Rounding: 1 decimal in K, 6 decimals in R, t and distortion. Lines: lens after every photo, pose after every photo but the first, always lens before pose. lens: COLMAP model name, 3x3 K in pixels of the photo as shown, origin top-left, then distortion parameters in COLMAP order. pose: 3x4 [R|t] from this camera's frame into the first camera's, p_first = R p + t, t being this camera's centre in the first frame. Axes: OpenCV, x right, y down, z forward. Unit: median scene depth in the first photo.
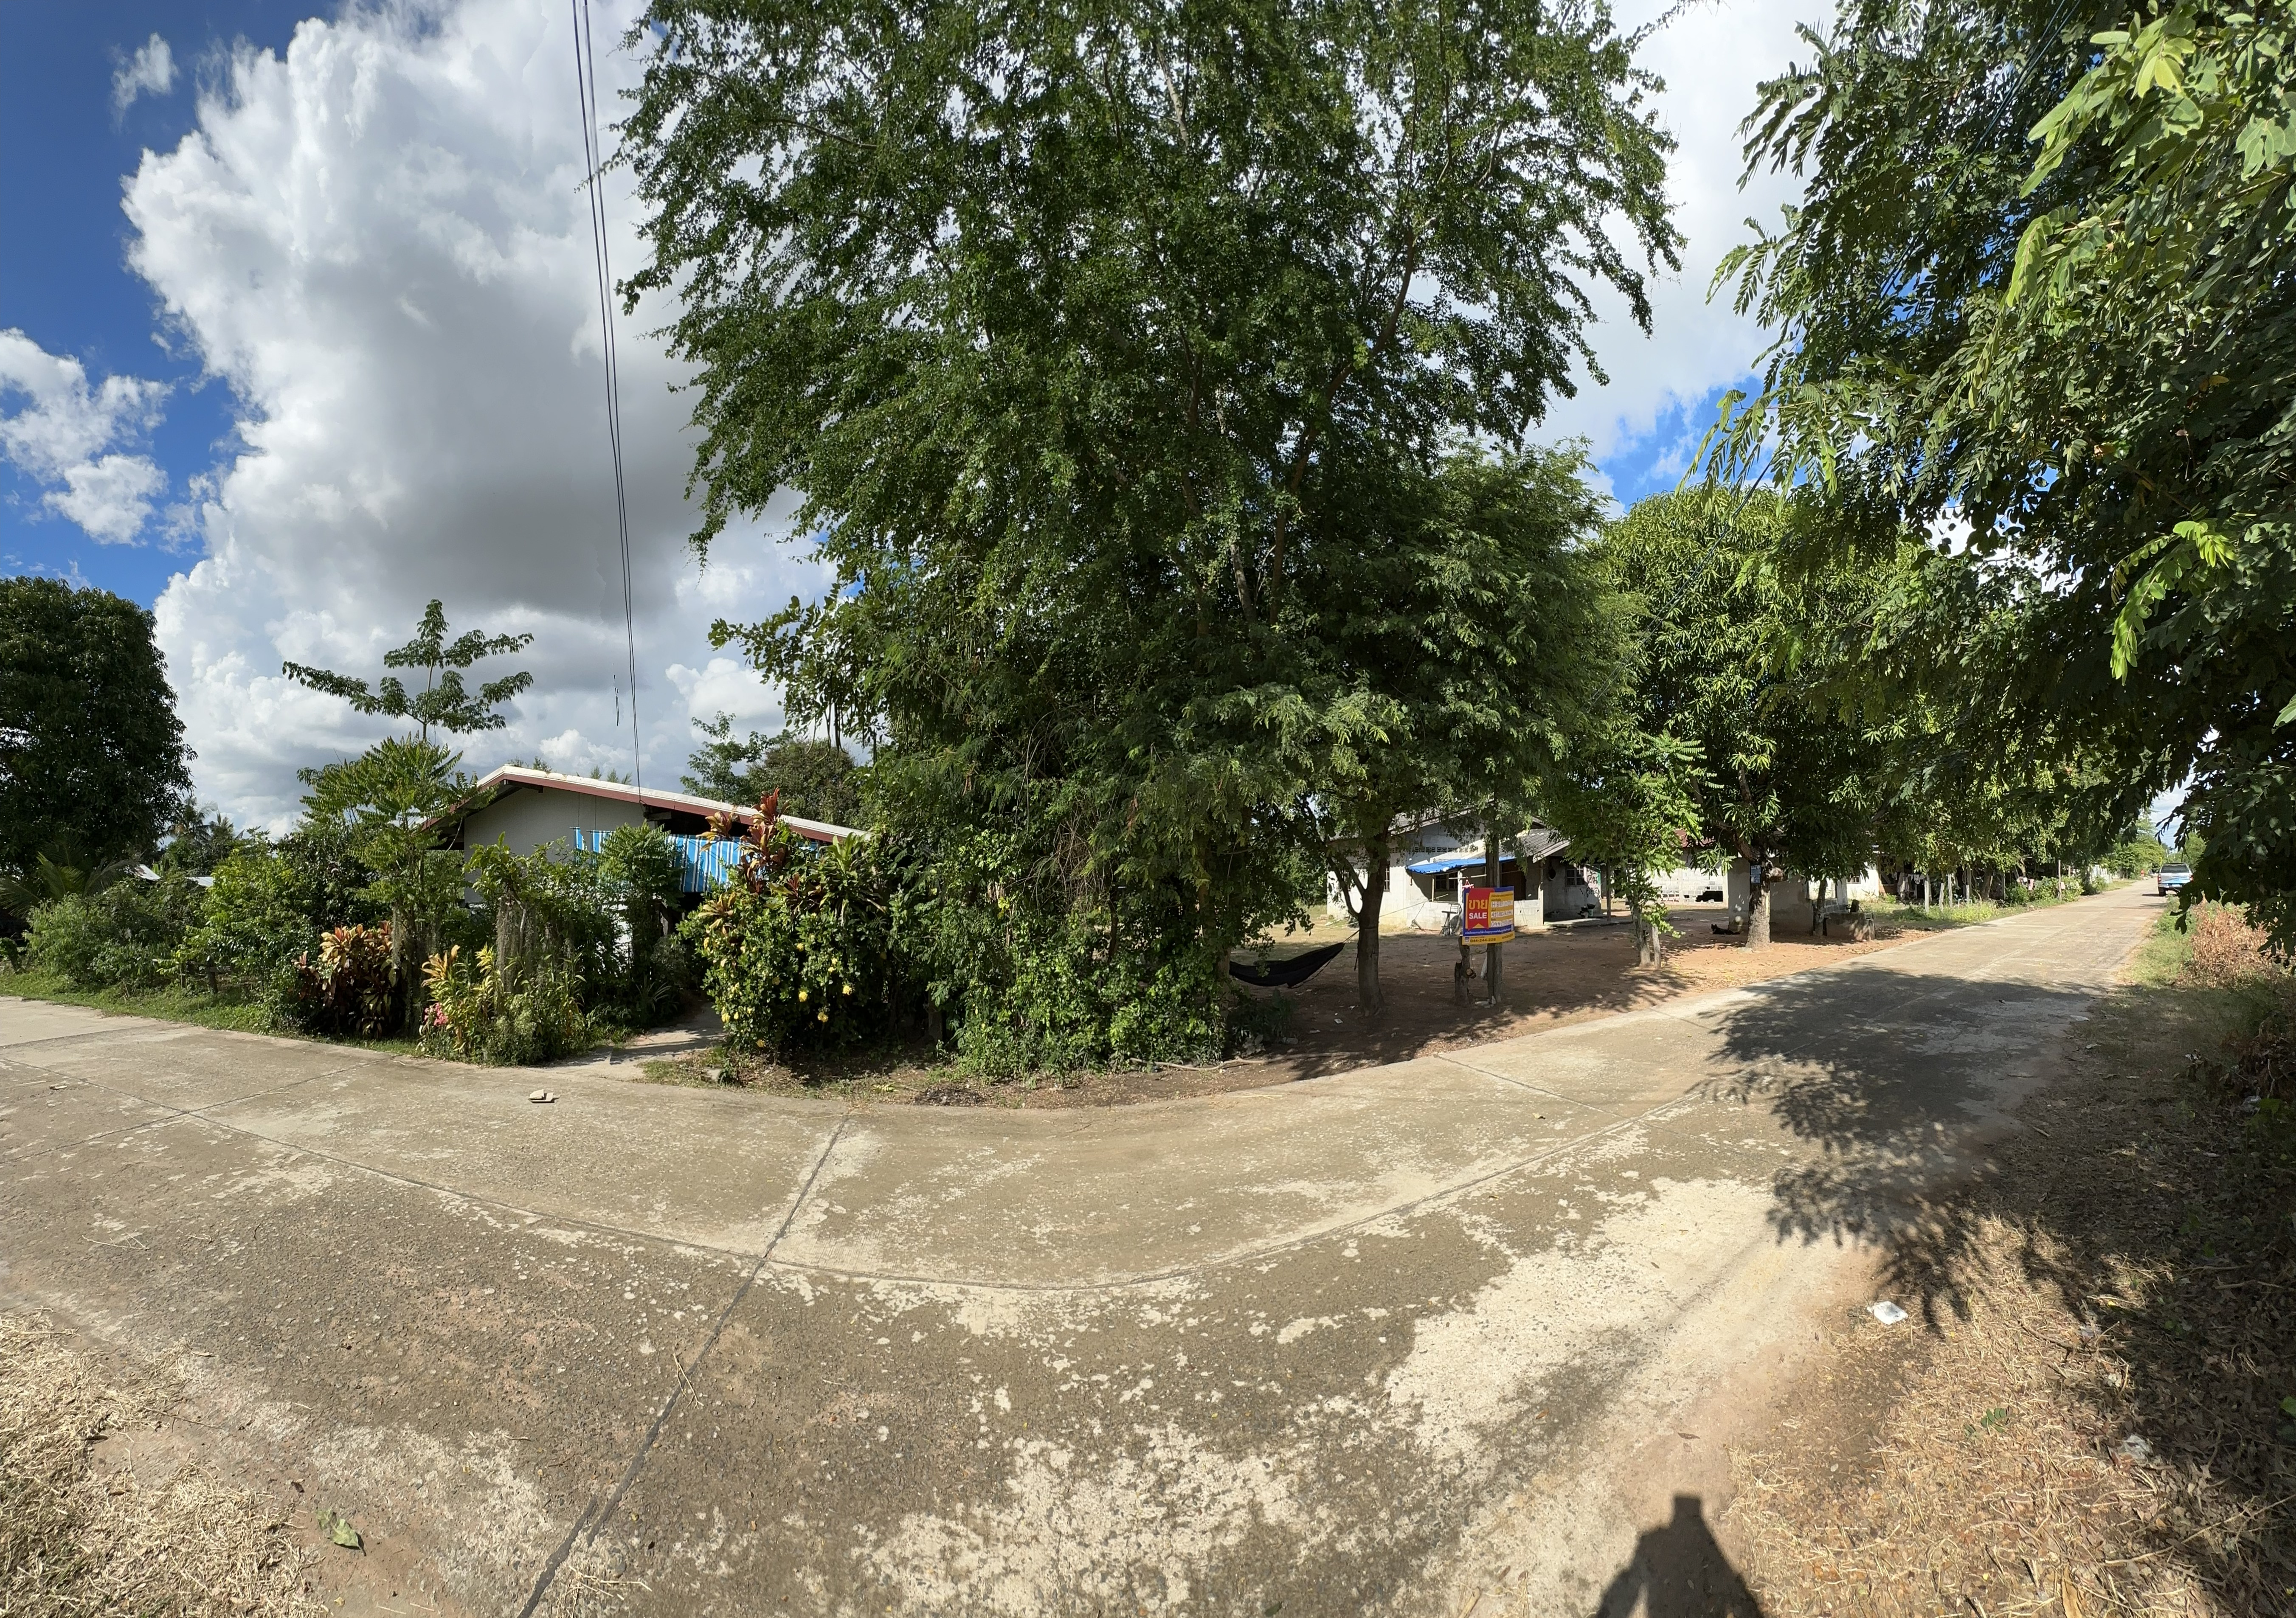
lens RADIAL K [[1070.4, 0, 1146.5], [0, 1070.4, 788.9], [0, 0, 1]] dist [-0.071967, -0.001971]
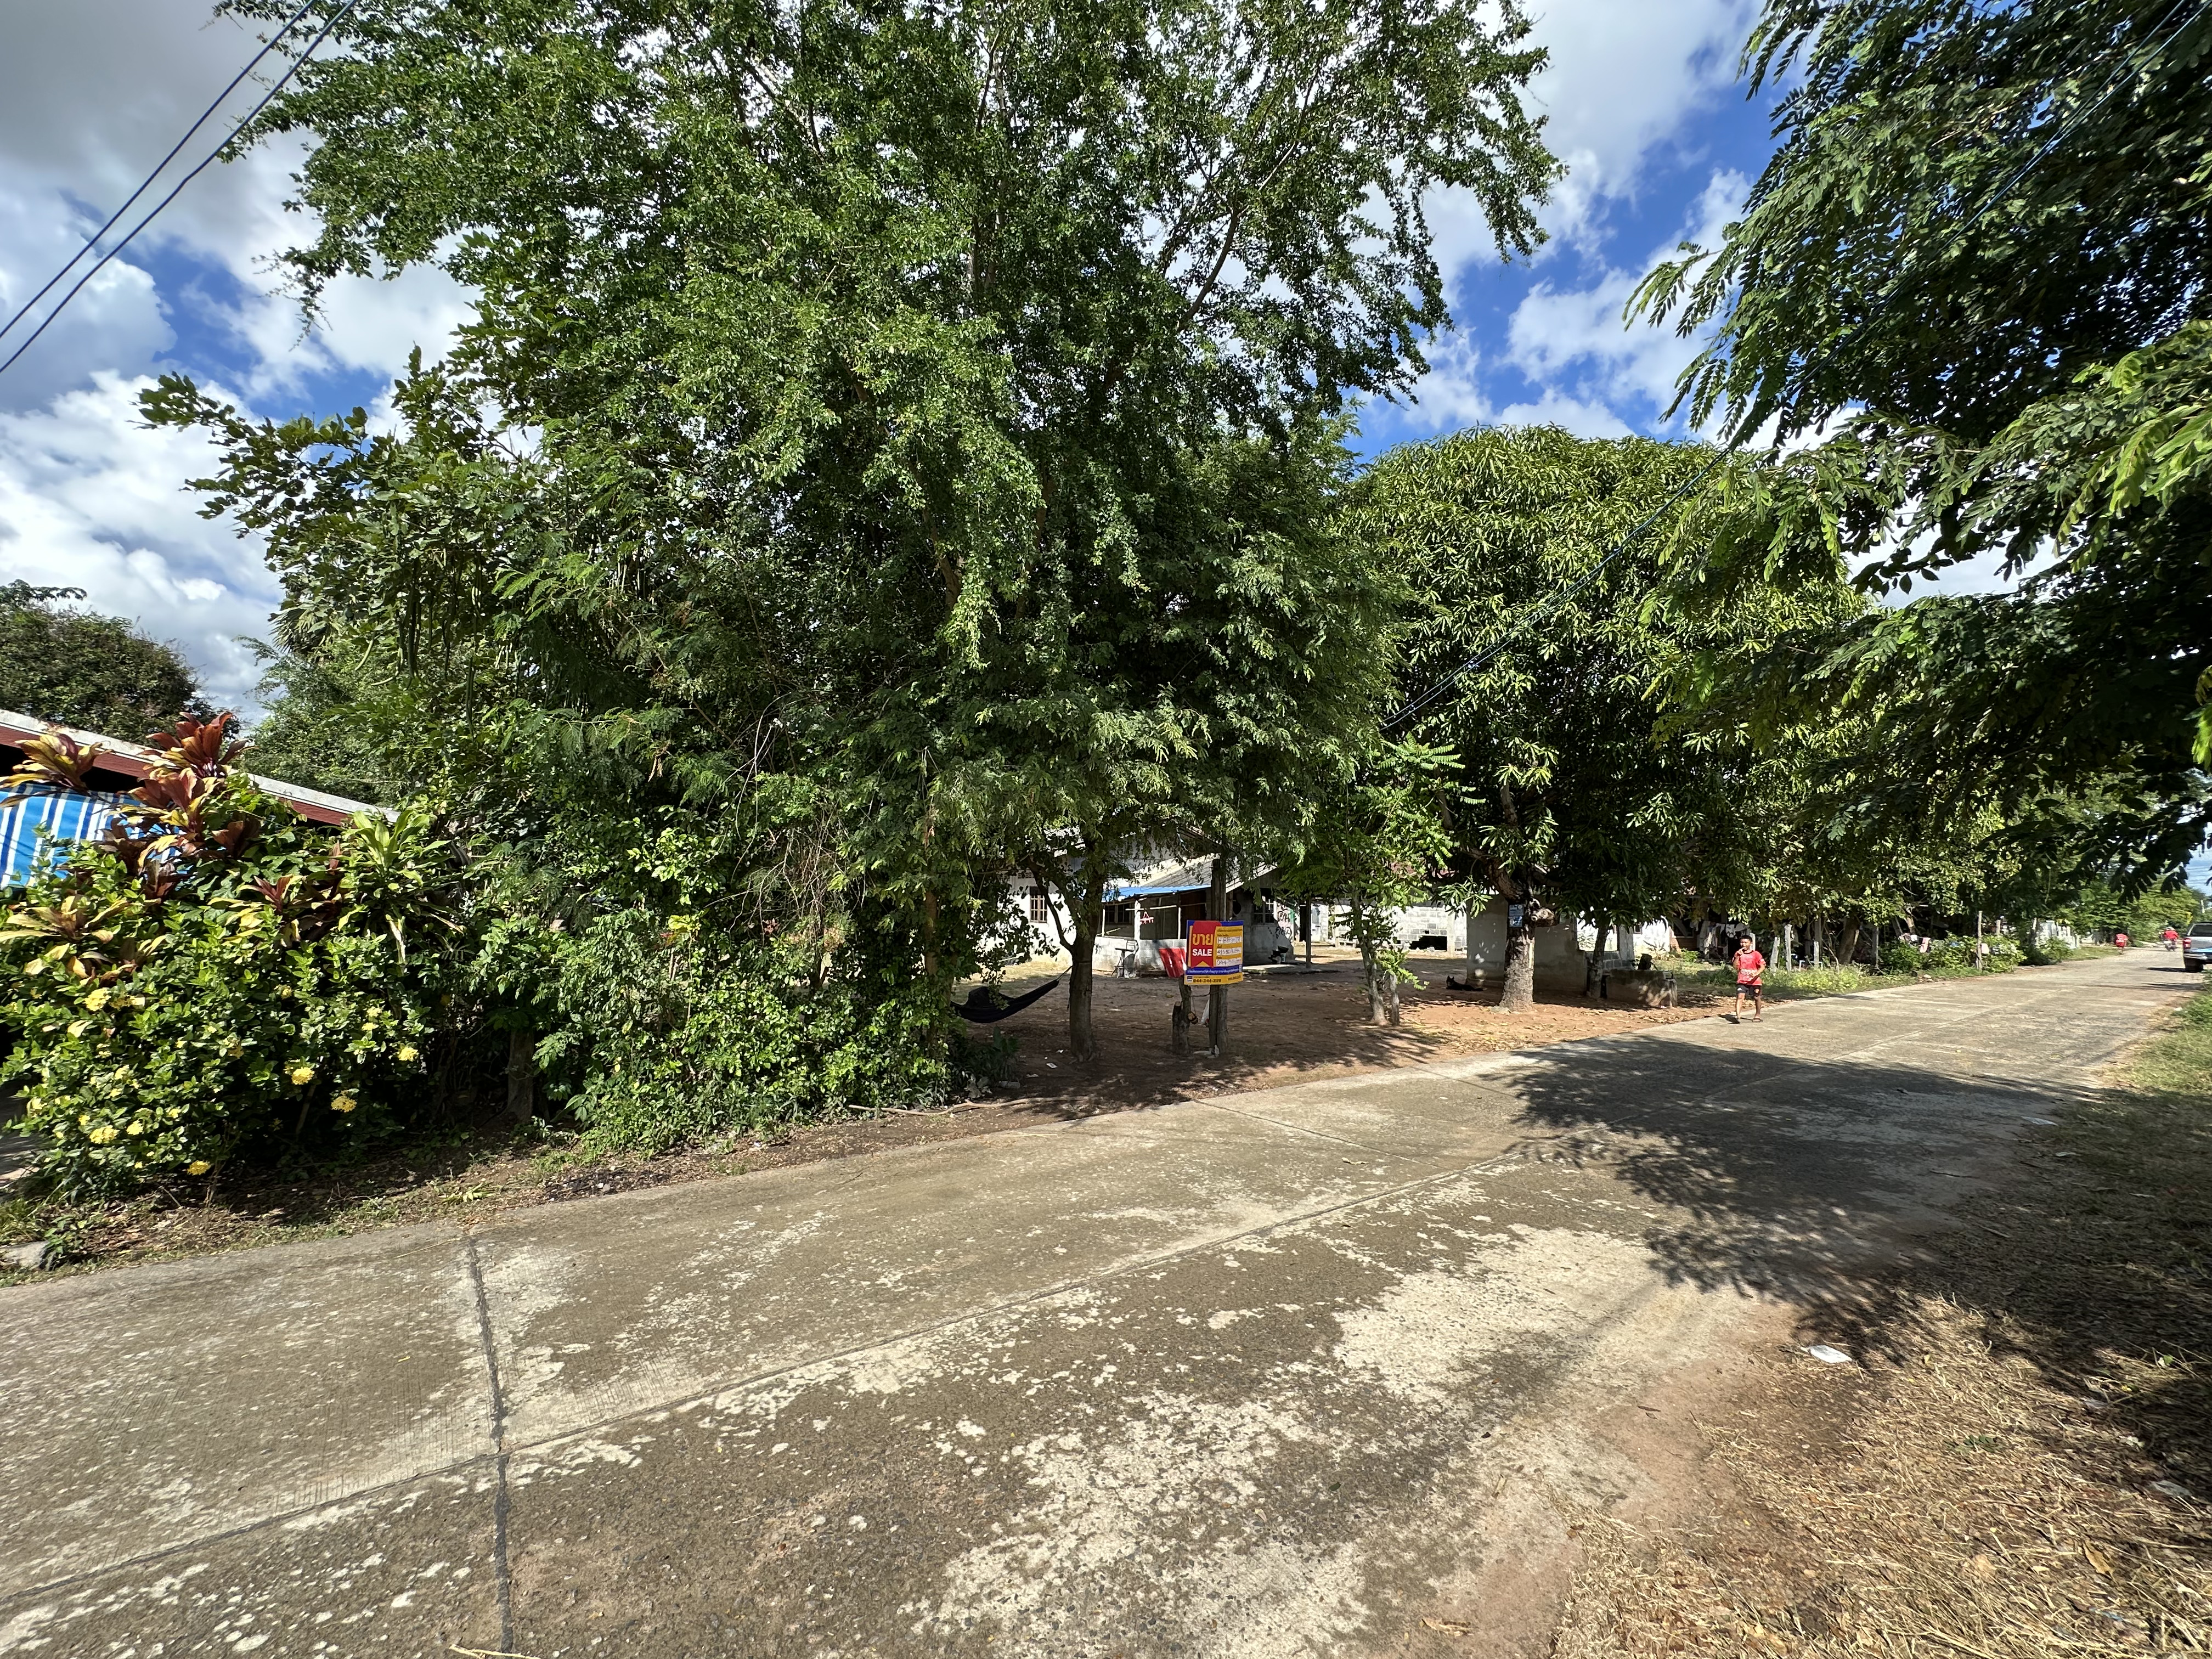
lens RADIAL K [[886.3, 0, 1099.6], [0, 886.3, 834.6], [0, 0, 1]] dist [-0.006466, 0.001878]
pose [[0.993162, 0.013944, -0.115913, 0.340485], [-0.012678, 0.999852, 0.011653, 0.015828], [0.116058, -0.010103, 0.993191, 0.289953]]
